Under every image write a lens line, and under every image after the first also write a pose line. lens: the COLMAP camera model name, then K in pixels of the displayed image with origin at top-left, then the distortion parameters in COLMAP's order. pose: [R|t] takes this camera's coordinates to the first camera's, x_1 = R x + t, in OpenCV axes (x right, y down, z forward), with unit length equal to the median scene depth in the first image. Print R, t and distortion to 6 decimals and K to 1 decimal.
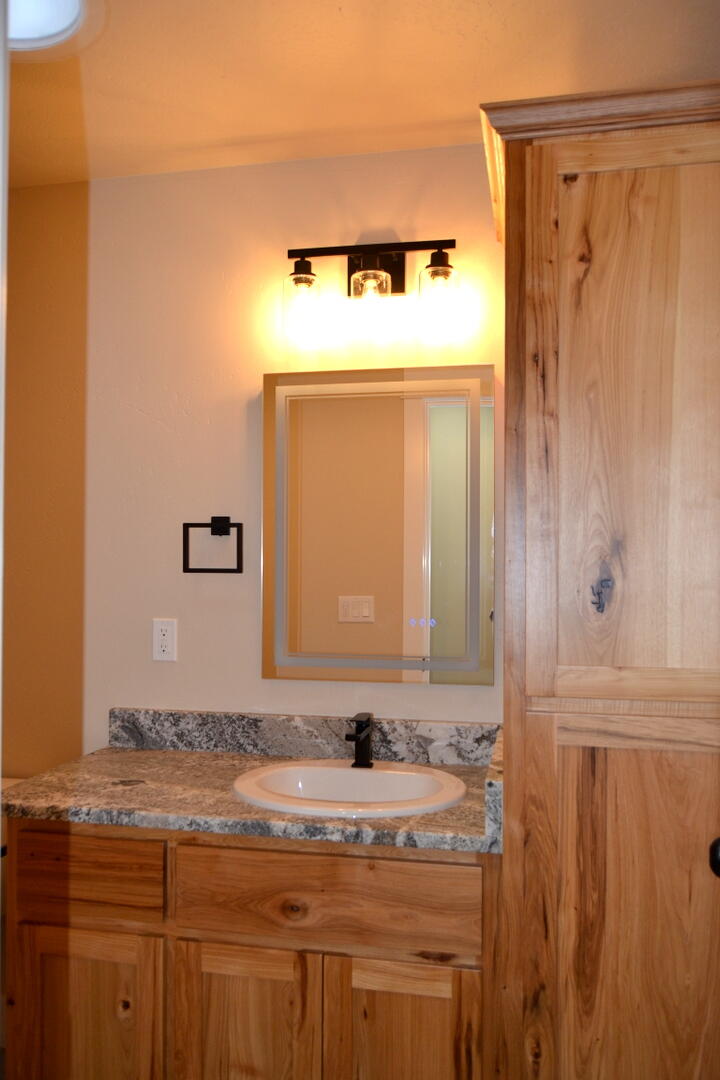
lens RADIAL K [[848.6, 0, 361.8], [0, 848.6, 555.7], [0, 0, 1]] dist [-0.022499, 0.018638]
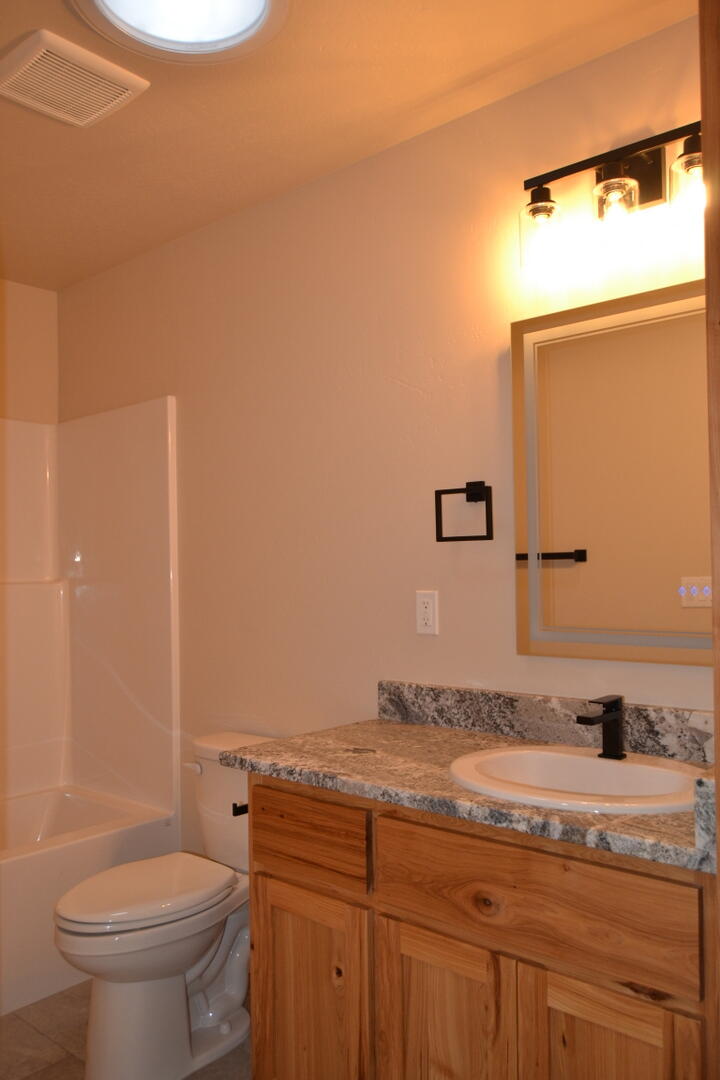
lens RADIAL K [[848.6, 0, 361.8], [0, 848.6, 555.7], [0, 0, 1]] dist [-0.022499, 0.018638]
pose [[0.868901, -0.025355, -0.494337, 0.246716], [0.023245, 0.999676, -0.010416, 0.056581], [0.494441, -0.002441, 0.869208, 0.156341]]
